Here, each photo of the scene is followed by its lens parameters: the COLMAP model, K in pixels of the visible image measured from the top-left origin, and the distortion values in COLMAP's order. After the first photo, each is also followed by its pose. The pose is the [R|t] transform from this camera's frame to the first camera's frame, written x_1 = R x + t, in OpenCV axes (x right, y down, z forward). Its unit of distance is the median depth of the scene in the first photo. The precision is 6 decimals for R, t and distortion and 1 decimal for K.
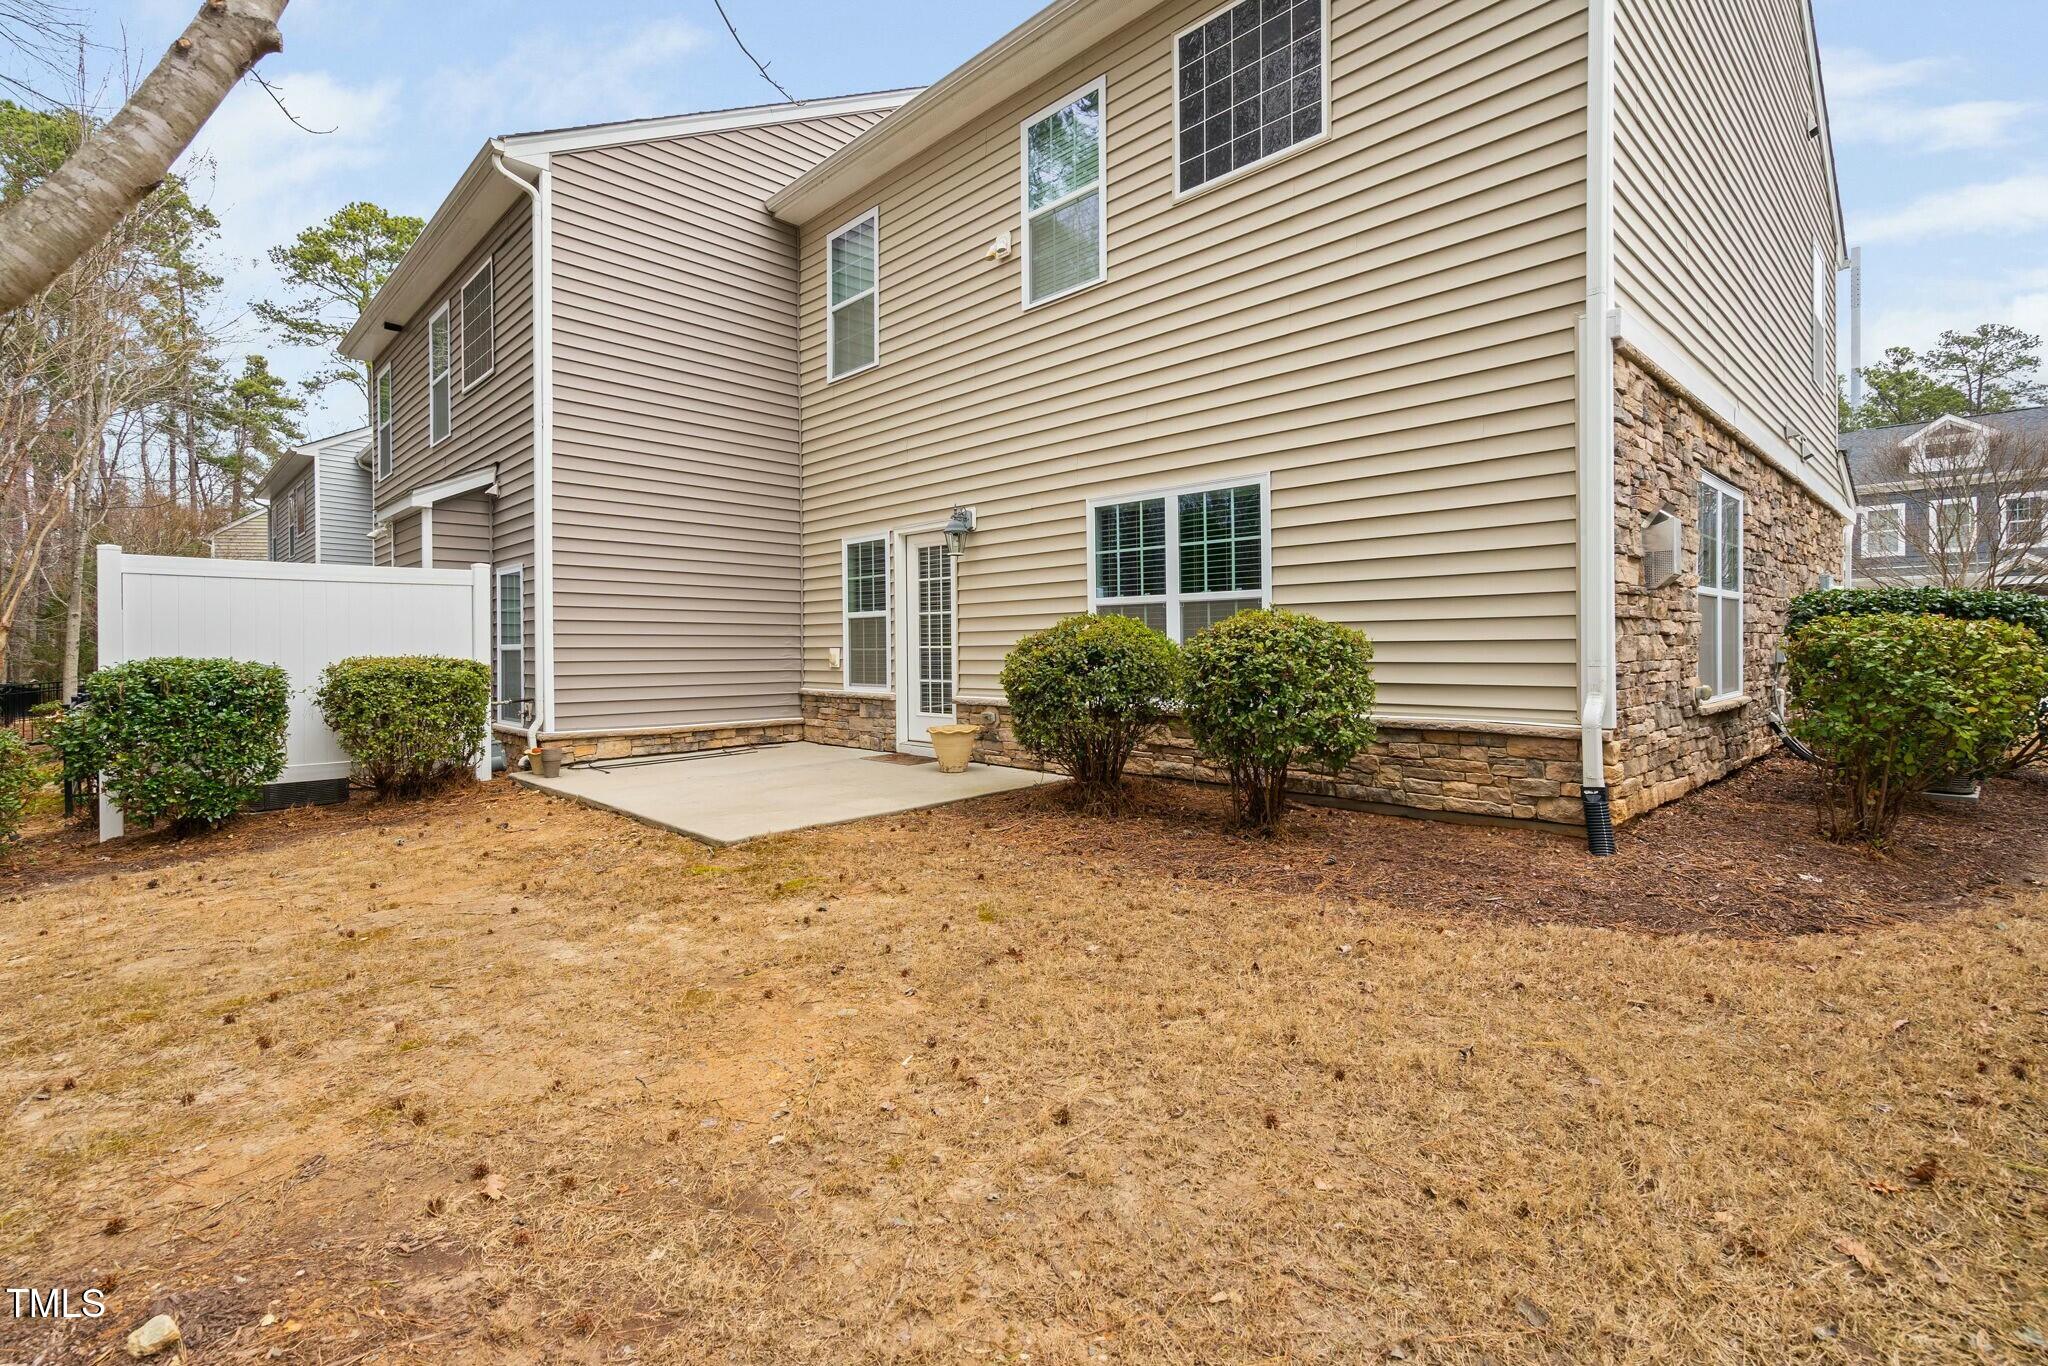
lens RADIAL K [[944.5, 0, 1021.7], [0, 944.5, 643.3], [0, 0, 1]] dist [-0.003268, 0.000934]
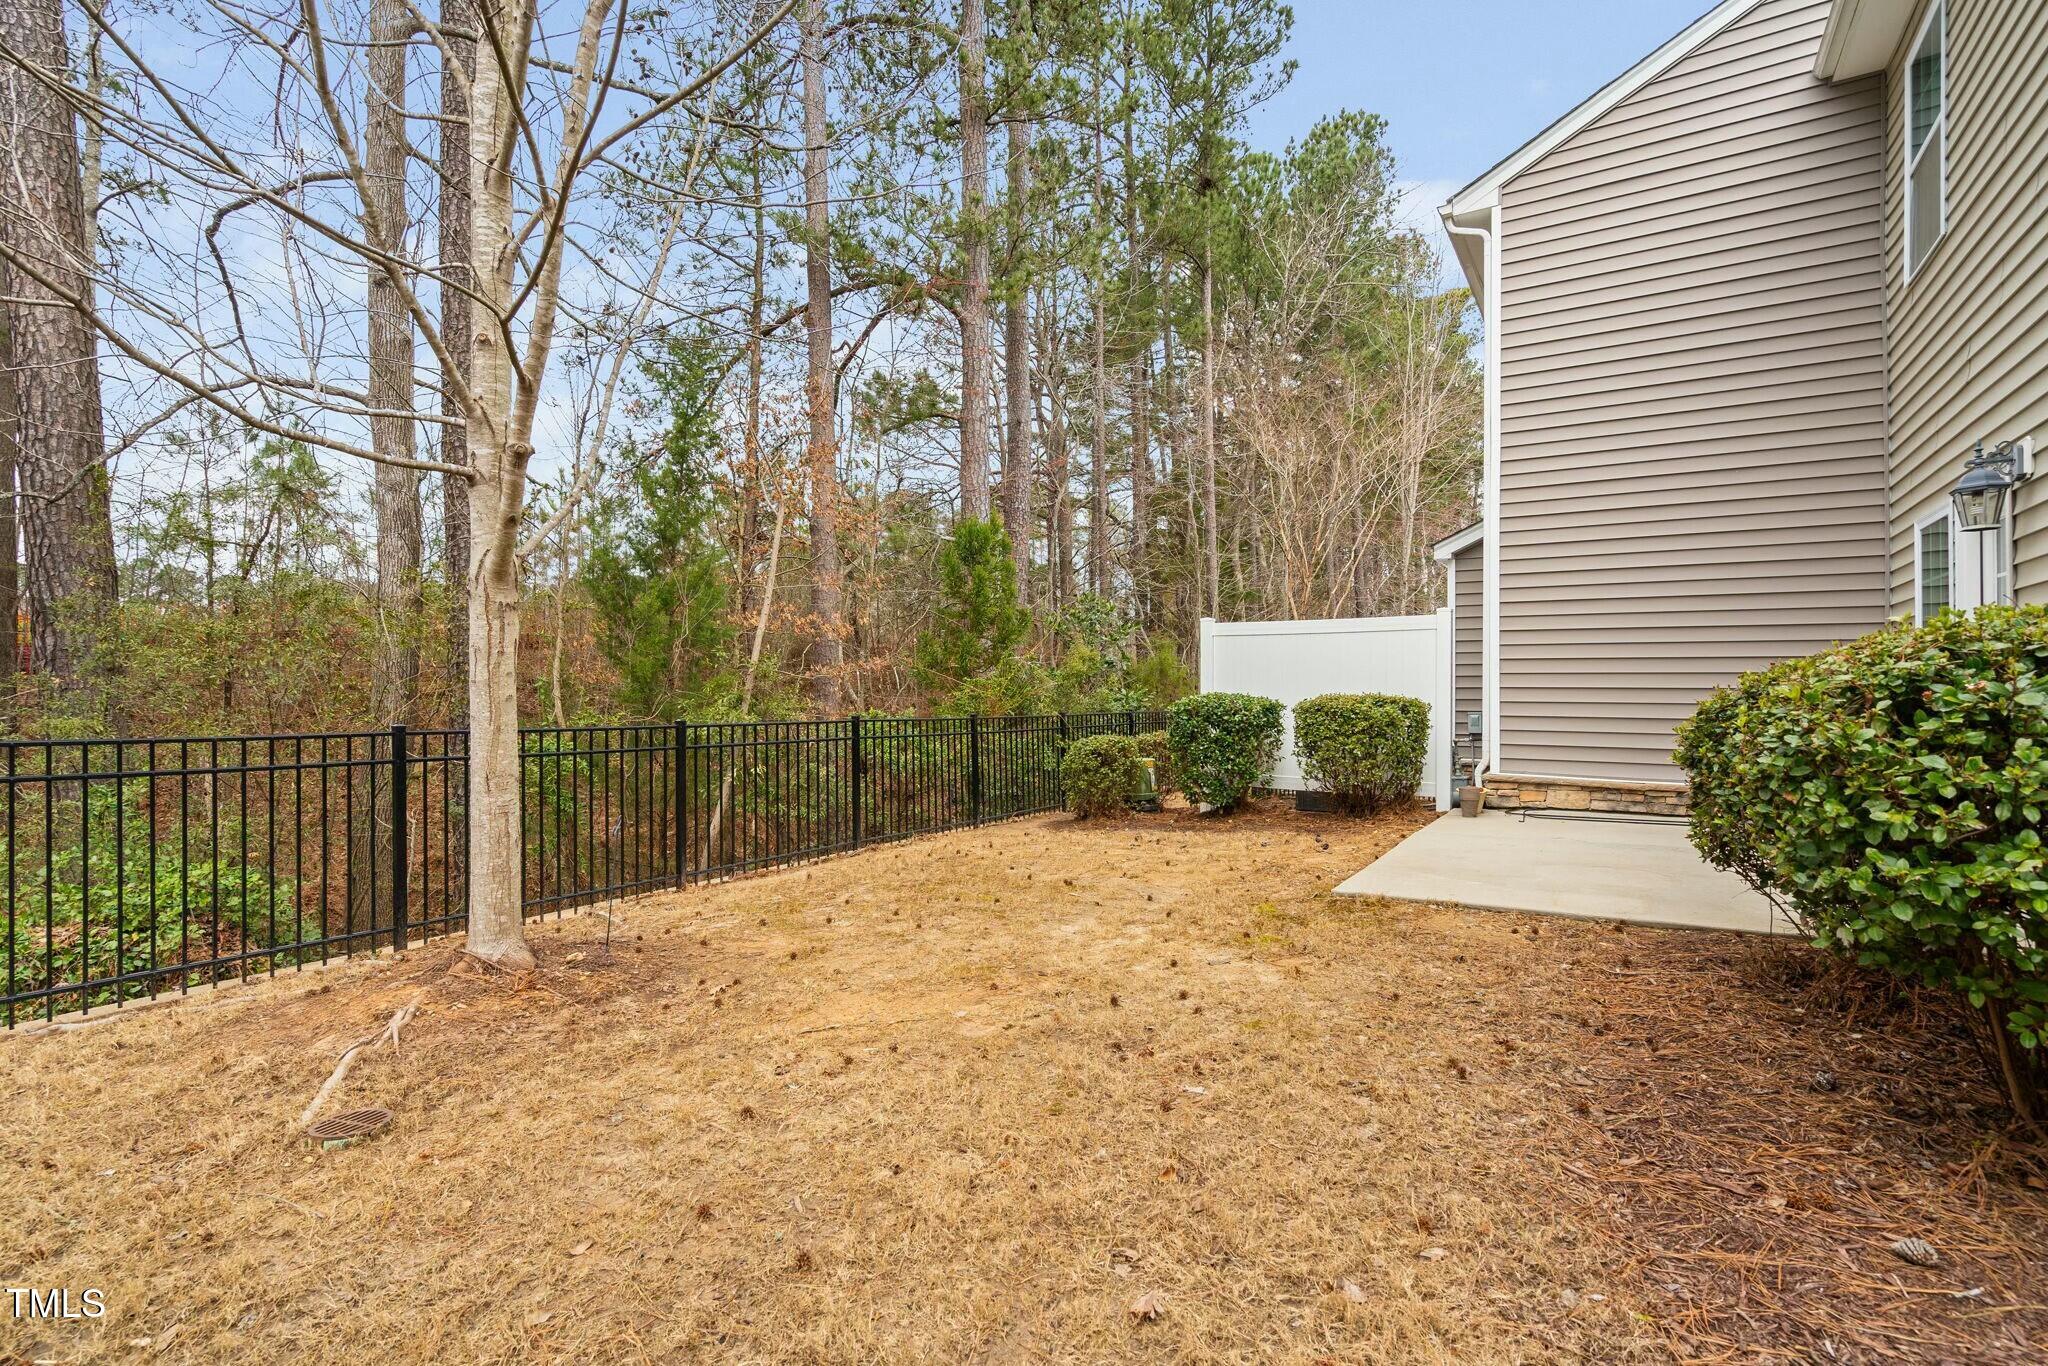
lens RADIAL K [[917.0, 0, 1029.0], [0, 917.0, 693.3], [0, 0, 1]] dist [-0.001567, 0.001505]
pose [[0.231340, 0.011682, -0.972803, 0.410097], [0.002182, 0.999919, 0.012527, -0.003876], [0.972870, -0.005021, 0.231296, 0.375605]]
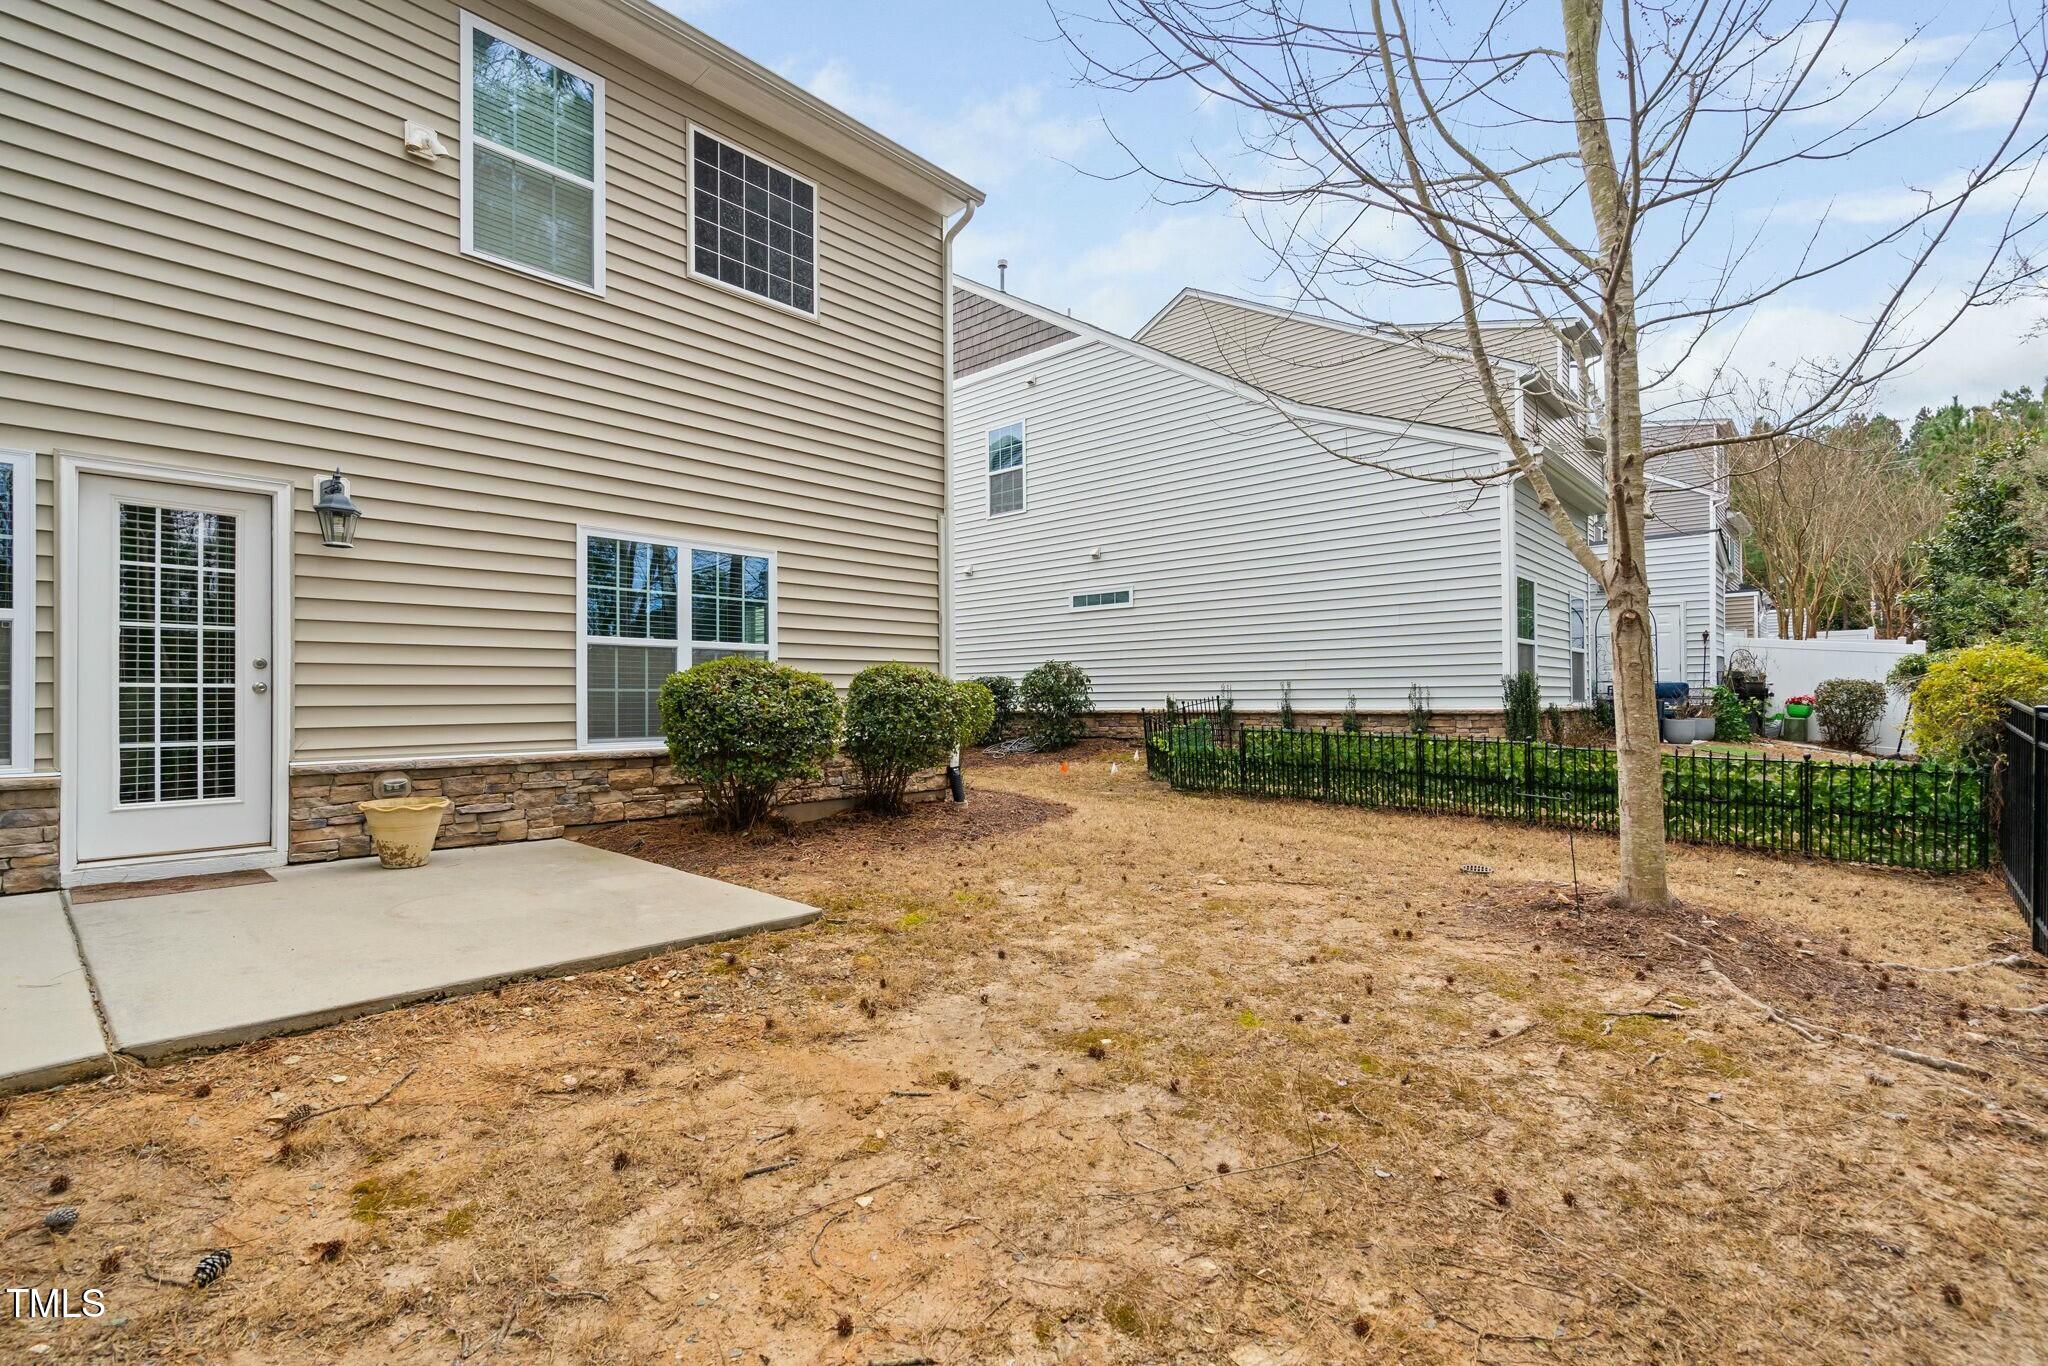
lens RADIAL K [[938.5, 0, 1020.1], [0, 938.5, 672.8], [0, 0, 1]] dist [0.000062, -0.000217]
pose [[-0.058873, 0.037687, 0.997554, -0.899426], [0.002392, 0.999290, -0.037611, 0.024741], [-0.998263, 0.000172, -0.058922, 0.680789]]
